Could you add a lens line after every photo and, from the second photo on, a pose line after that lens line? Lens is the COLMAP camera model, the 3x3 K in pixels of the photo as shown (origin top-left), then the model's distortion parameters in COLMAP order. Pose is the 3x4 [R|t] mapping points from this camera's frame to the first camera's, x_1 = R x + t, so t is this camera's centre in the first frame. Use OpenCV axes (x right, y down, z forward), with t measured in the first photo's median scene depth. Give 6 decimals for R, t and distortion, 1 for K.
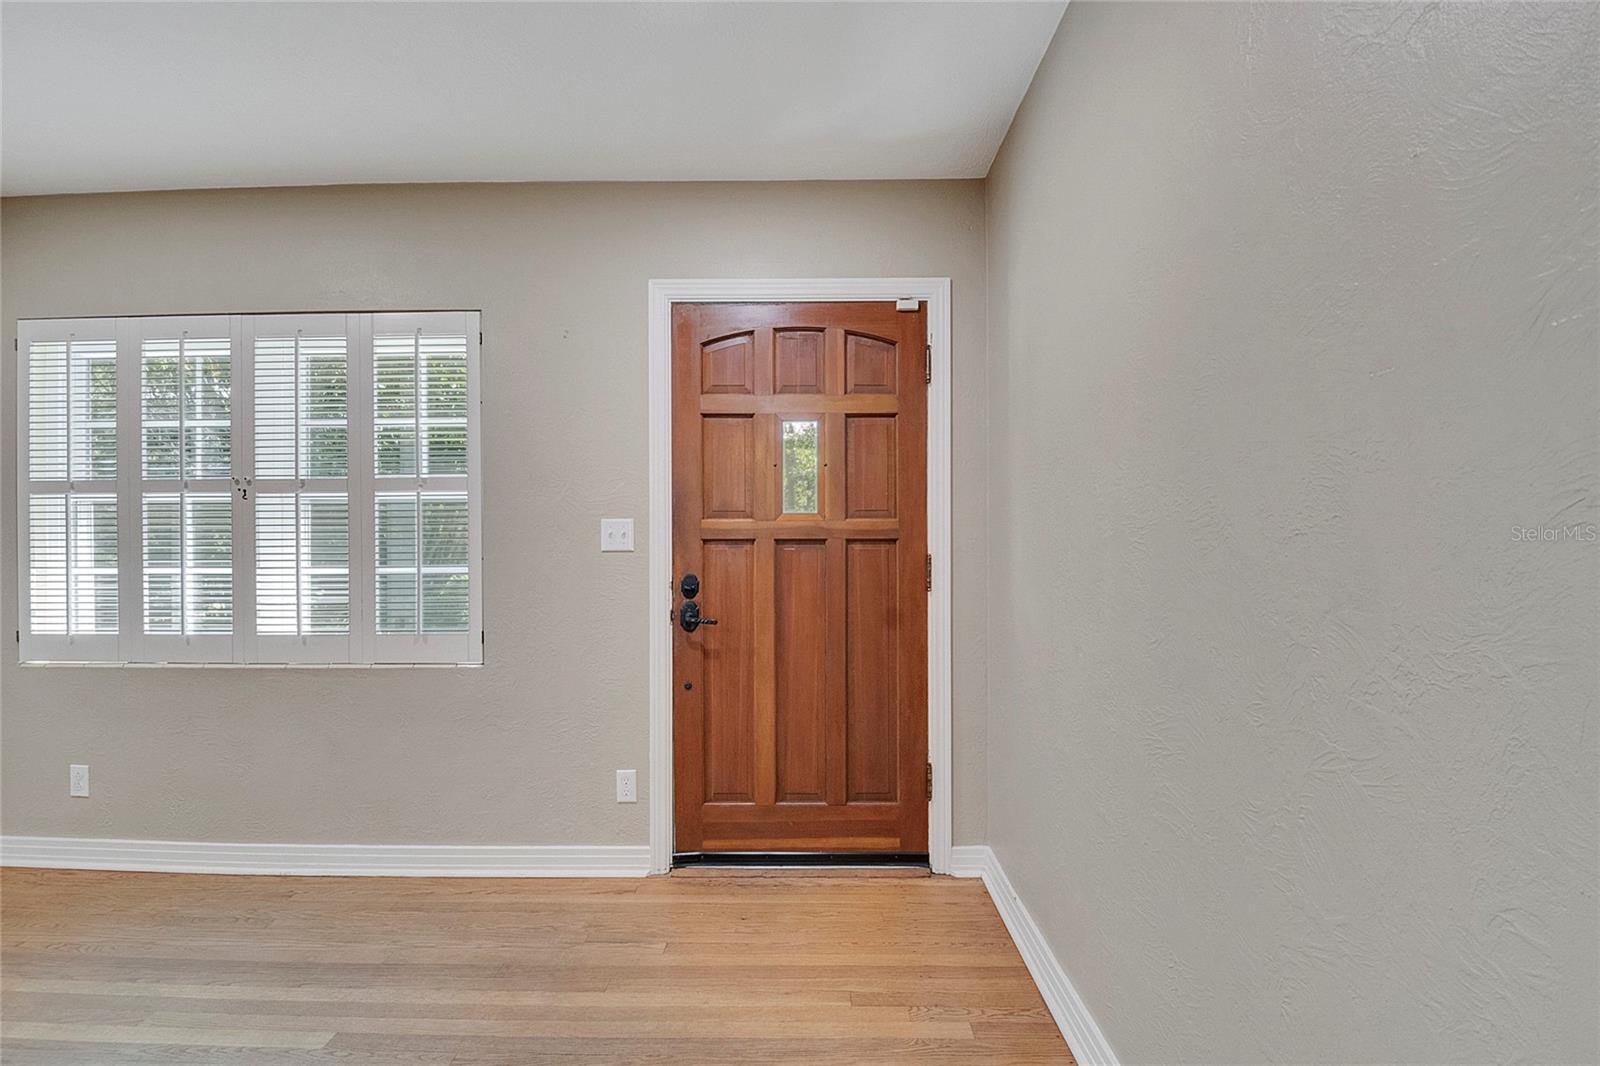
lens RADIAL K [[705.8, 0, 811.8], [0, 705.8, 546.1], [0, 0, 1]] dist [0.022456, -0.028613]
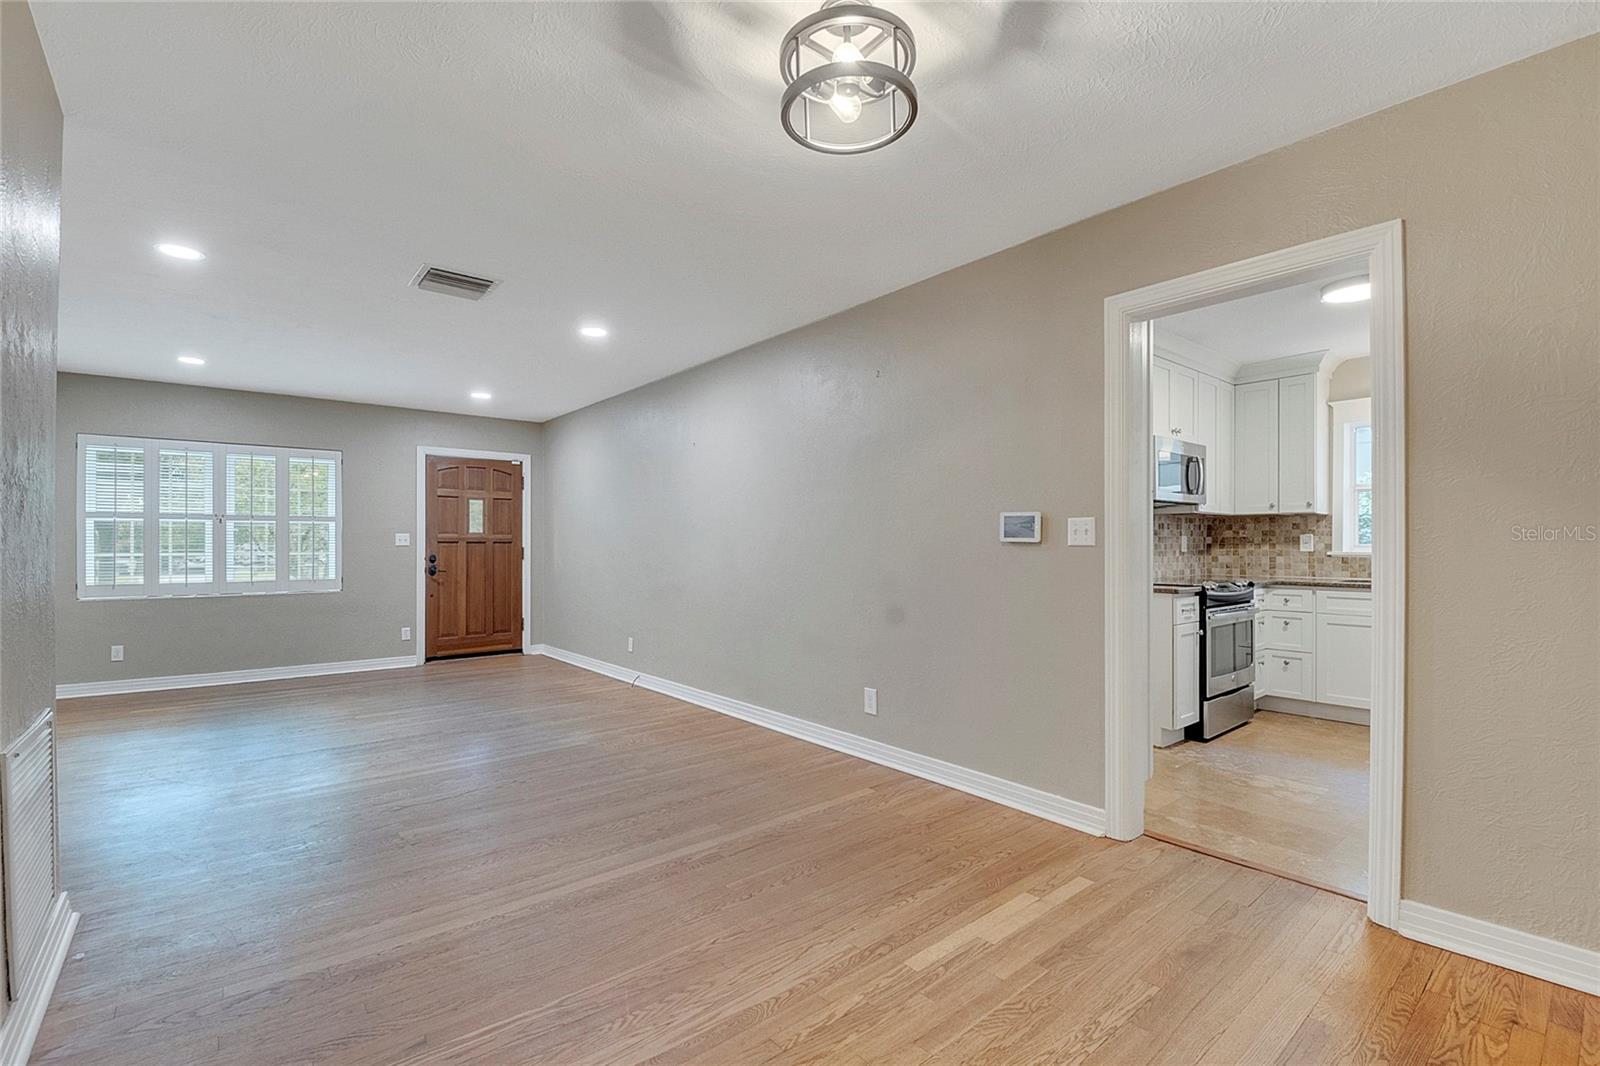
lens RADIAL K [[705.8, 0, 811.8], [0, 705.8, 546.1], [0, 0, 1]] dist [0.022456, -0.028613]
pose [[0.758124, 0.001896, 0.652107, -0.845851], [0.000656, 0.999993, -0.003670, 0.018800], [-0.652110, 0.003210, 0.758118, -2.023589]]
